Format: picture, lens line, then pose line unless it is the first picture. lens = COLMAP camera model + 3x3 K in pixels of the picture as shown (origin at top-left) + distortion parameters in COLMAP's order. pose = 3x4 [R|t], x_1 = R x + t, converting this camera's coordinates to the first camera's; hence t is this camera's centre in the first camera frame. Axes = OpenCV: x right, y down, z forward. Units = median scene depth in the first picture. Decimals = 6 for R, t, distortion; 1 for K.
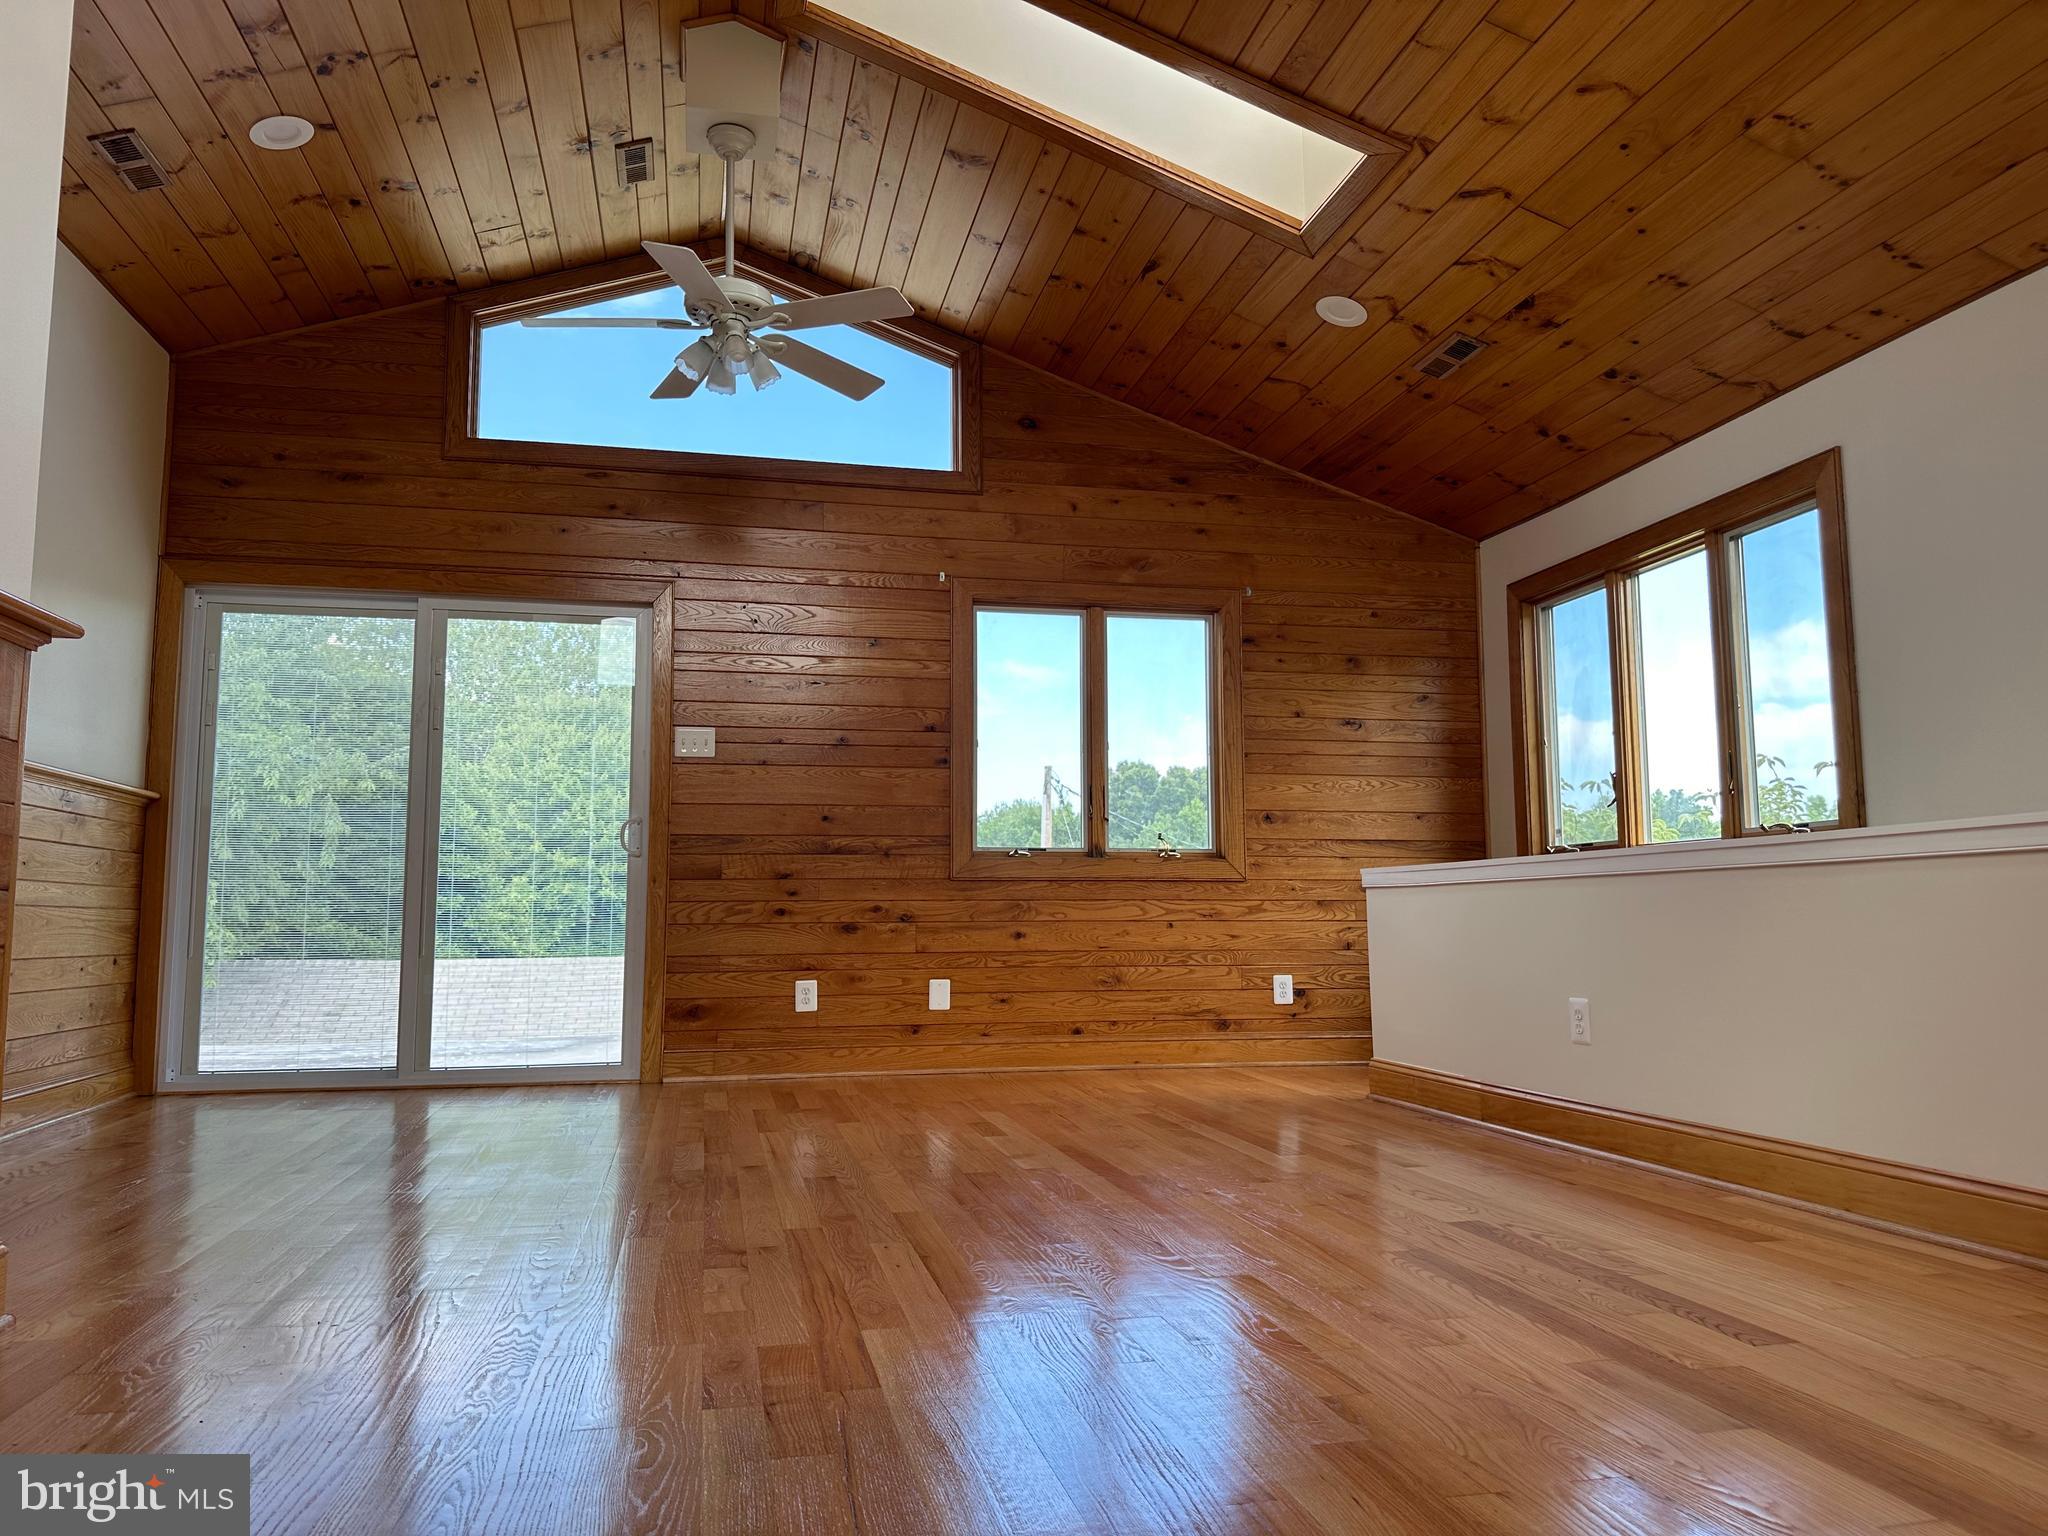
lens RADIAL K [[1431.2, 0, 1028.0], [0, 1431.2, 770.6], [0, 0, 1]] dist [0.120050, -0.160907]
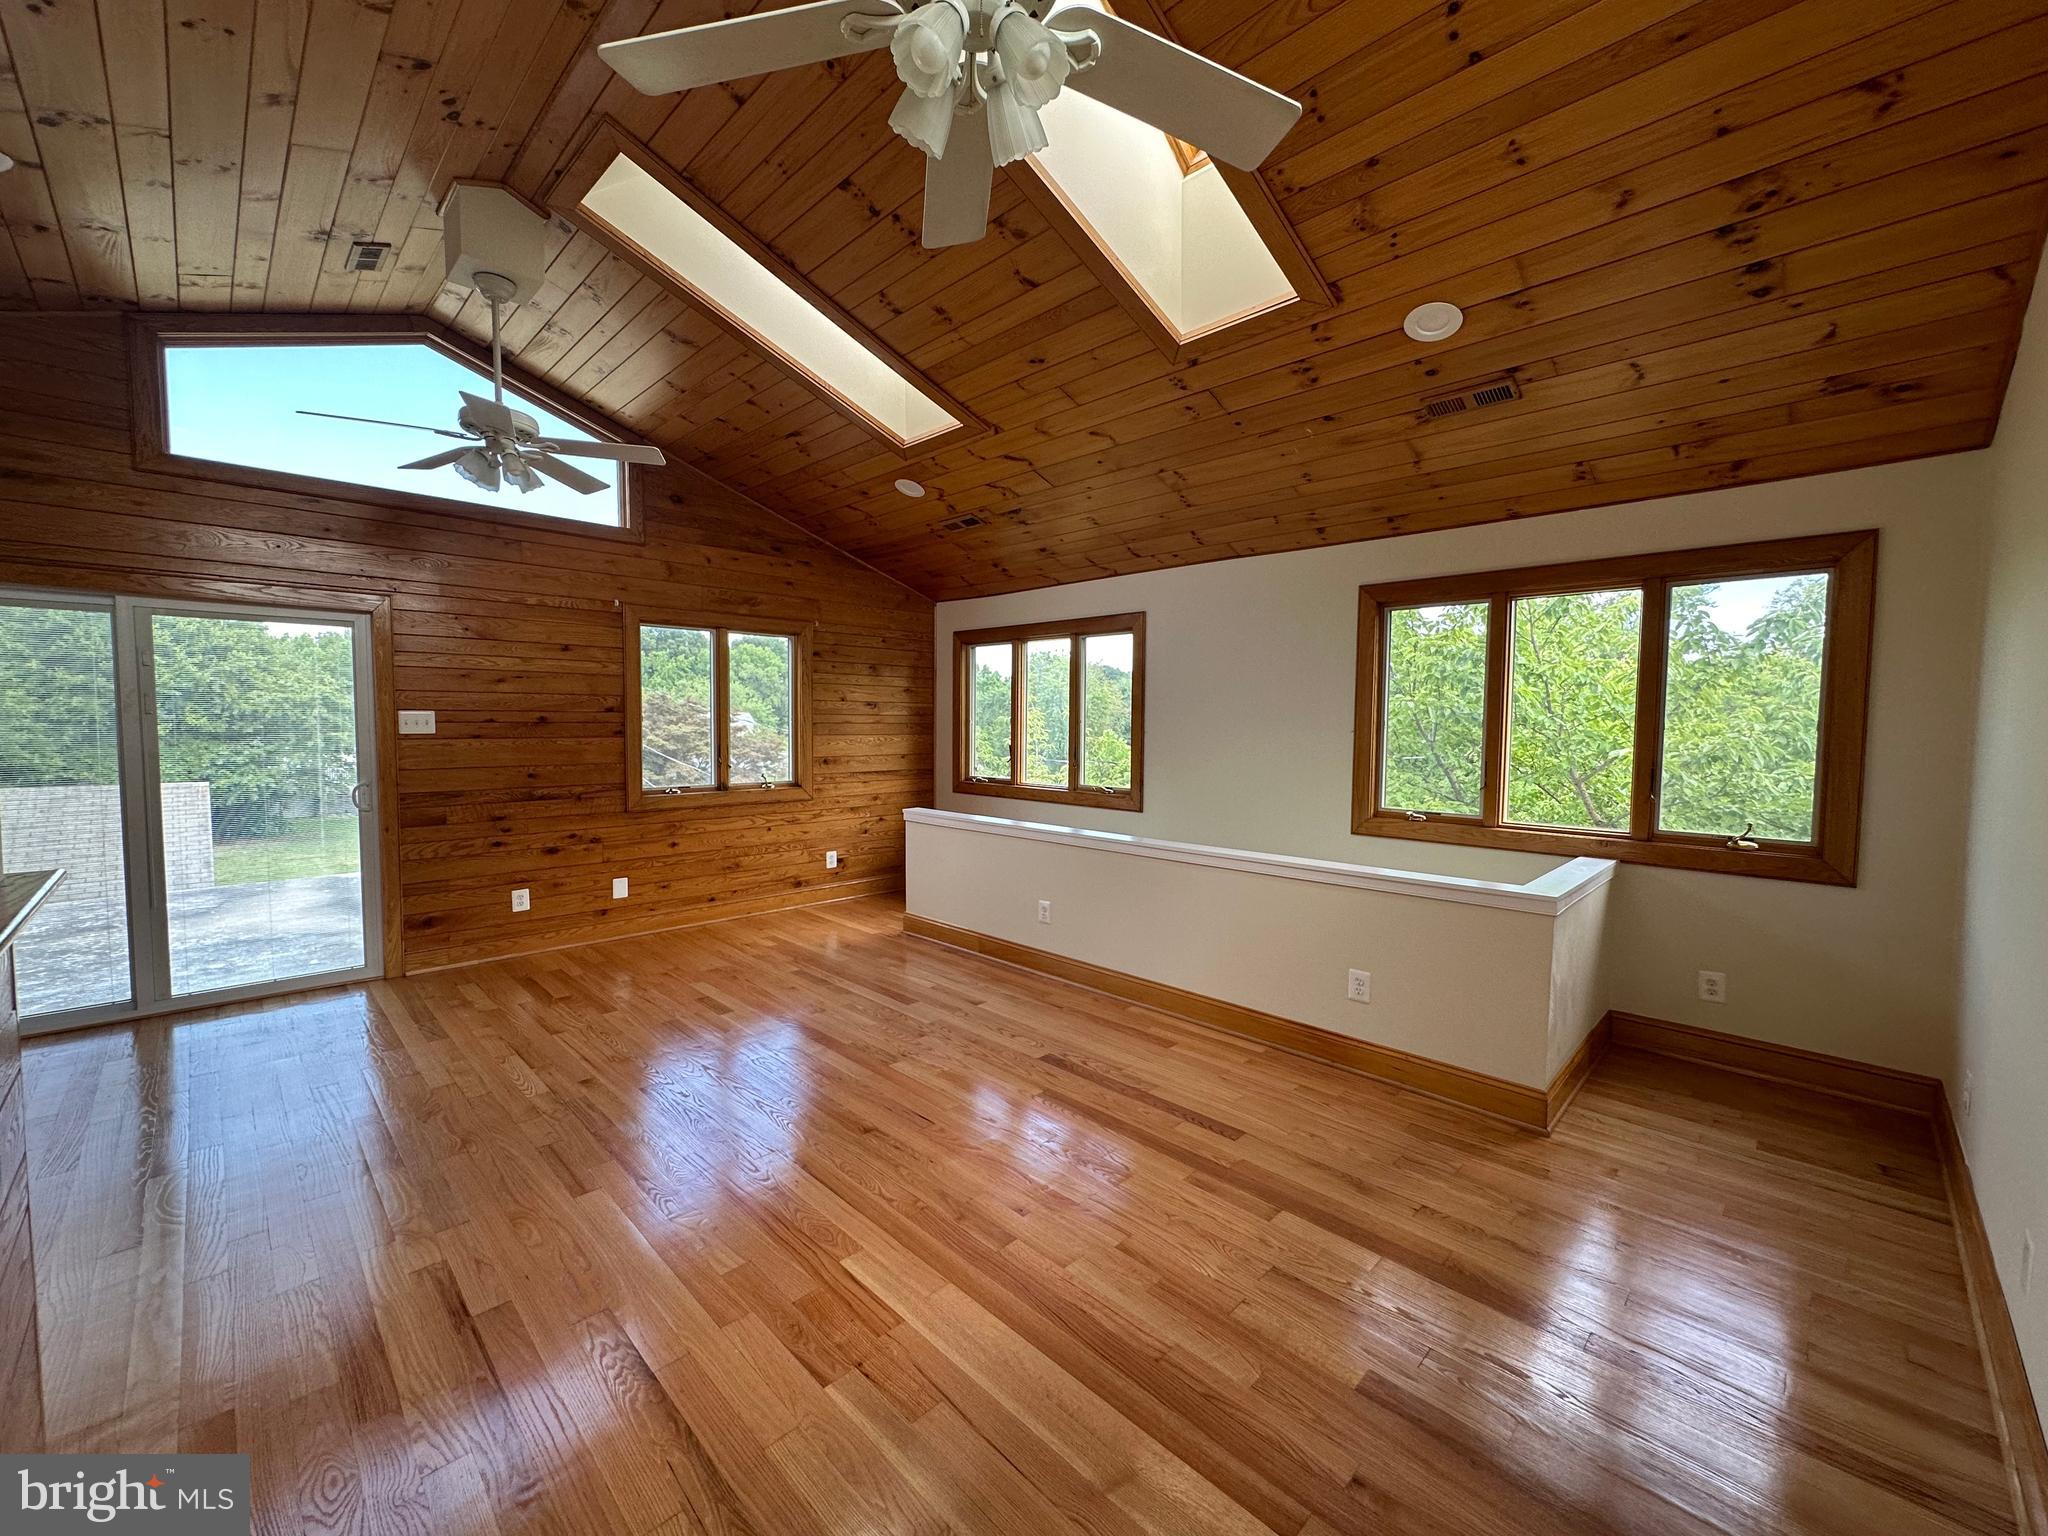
lens RADIAL K [[815.6, 0, 1022.4], [0, 815.6, 762.7], [0, 0, 1]] dist [-0.000989, 0.000535]
pose [[0.839654, -0.017776, 0.542831, -0.169321], [-0.072104, 0.986969, 0.143850, -0.127831], [-0.538314, -0.159925, 0.827431, 0.082857]]
